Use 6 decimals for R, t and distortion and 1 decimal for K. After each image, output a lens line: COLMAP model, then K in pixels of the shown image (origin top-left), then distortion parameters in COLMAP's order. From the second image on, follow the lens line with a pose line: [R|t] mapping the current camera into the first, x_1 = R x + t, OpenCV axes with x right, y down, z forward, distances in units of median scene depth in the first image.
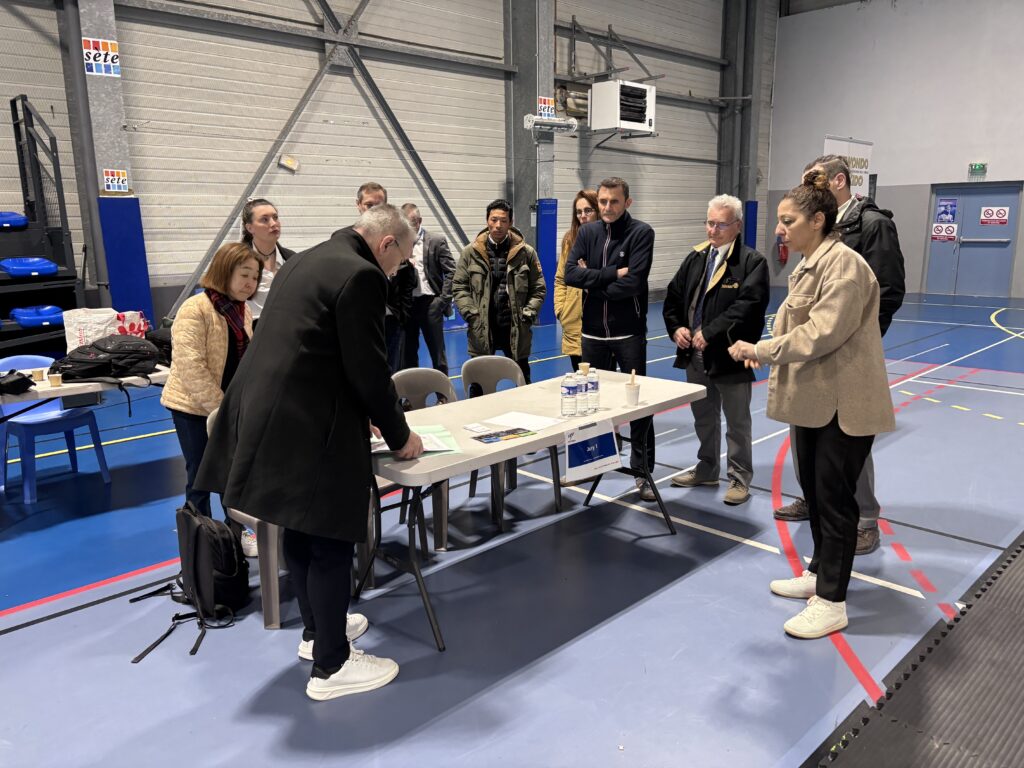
lens RADIAL K [[774.4, 0, 512.9], [0, 774.4, 375.3], [0, 0, 1]] dist [0.036459, -0.044155]
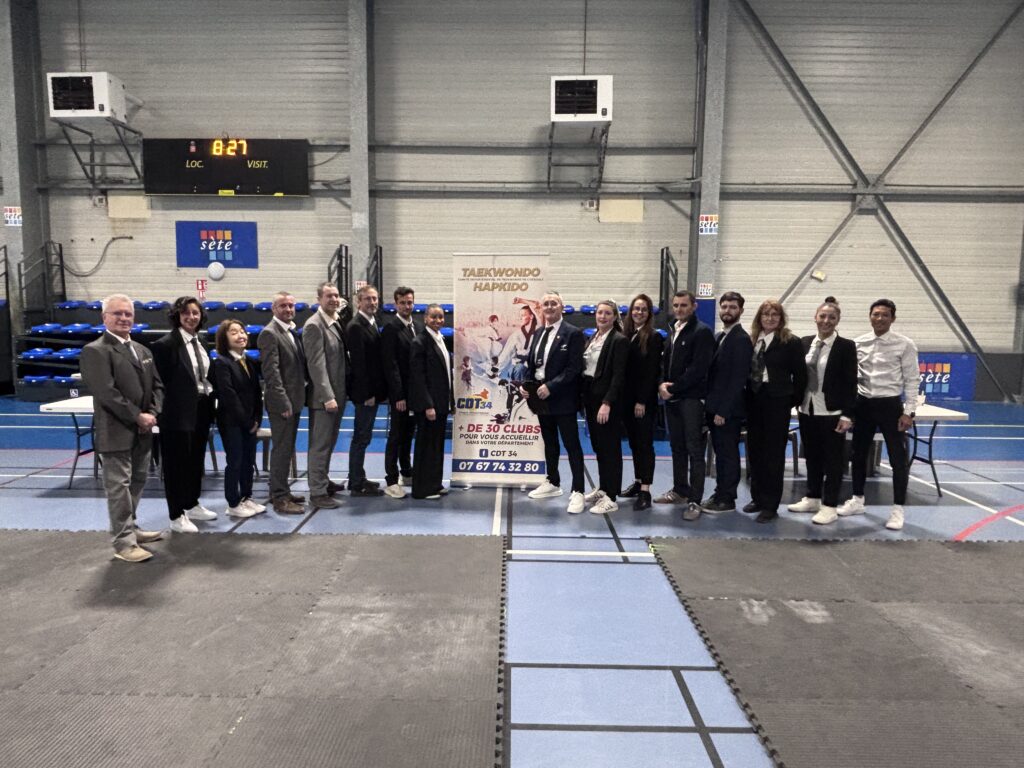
lens RADIAL K [[687.7, 0, 494.8], [0, 687.7, 379.7], [0, 0, 1]] dist [0.029292, -0.046221]
pose [[0.702194, 0.091680, -0.706058, 0.185278], [-0.157839, 0.987044, -0.028810, 0.051855], [0.694269, 0.131674, 0.707568, -0.285156]]
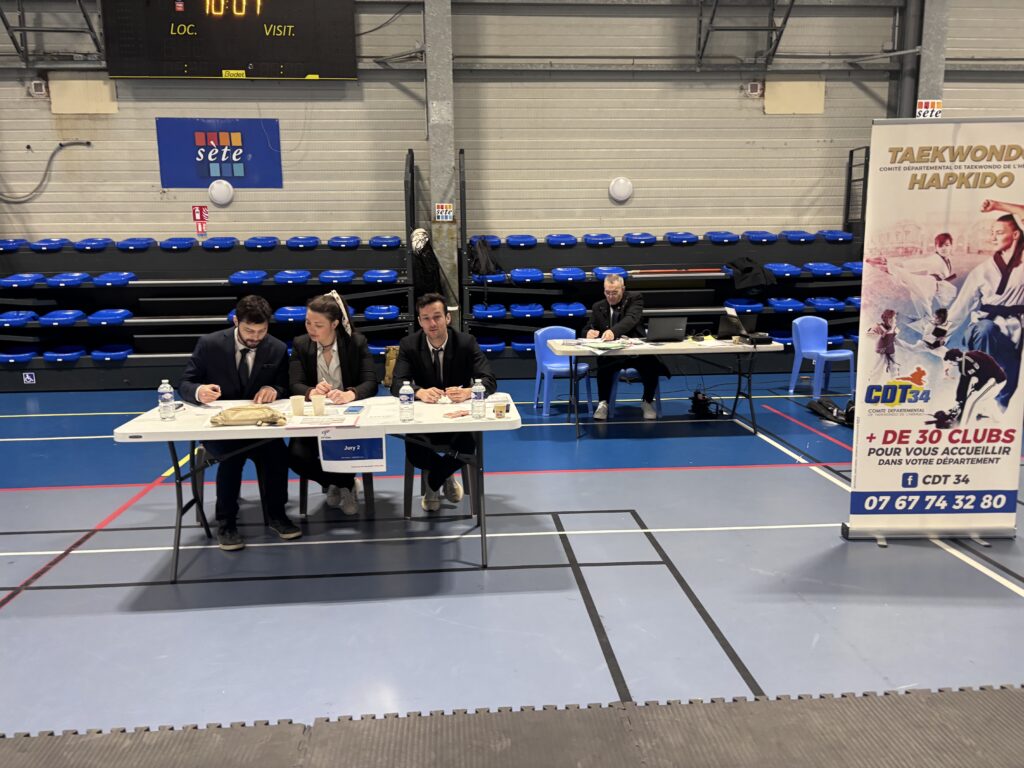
lens RADIAL K [[774.4, 0, 511.3], [0, 774.4, 407.0], [0, 0, 1]] dist [0.036459, -0.044155]
pose [[0.758482, 0.134173, -0.637733, -0.088742], [-0.127611, 0.990210, 0.056559, 0.064098], [0.639078, 0.038483, 0.768178, -0.284412]]
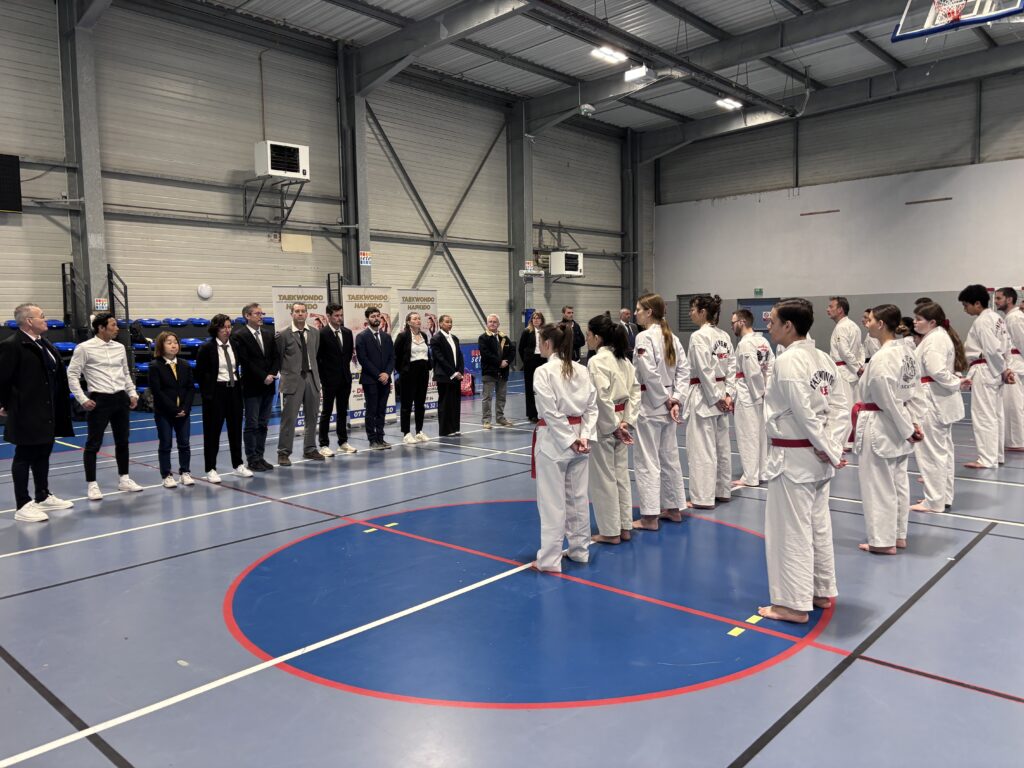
lens RADIAL K [[774.4, 0, 510.7], [0, 774.4, 379.4], [0, 0, 1]] dist [0.036459, -0.044155]
pose [[0.998536, -0.007458, 0.053569, -0.111323], [0.013871, 0.992634, -0.120356, 0.188653], [-0.052277, 0.120923, 0.991284, -0.936288]]
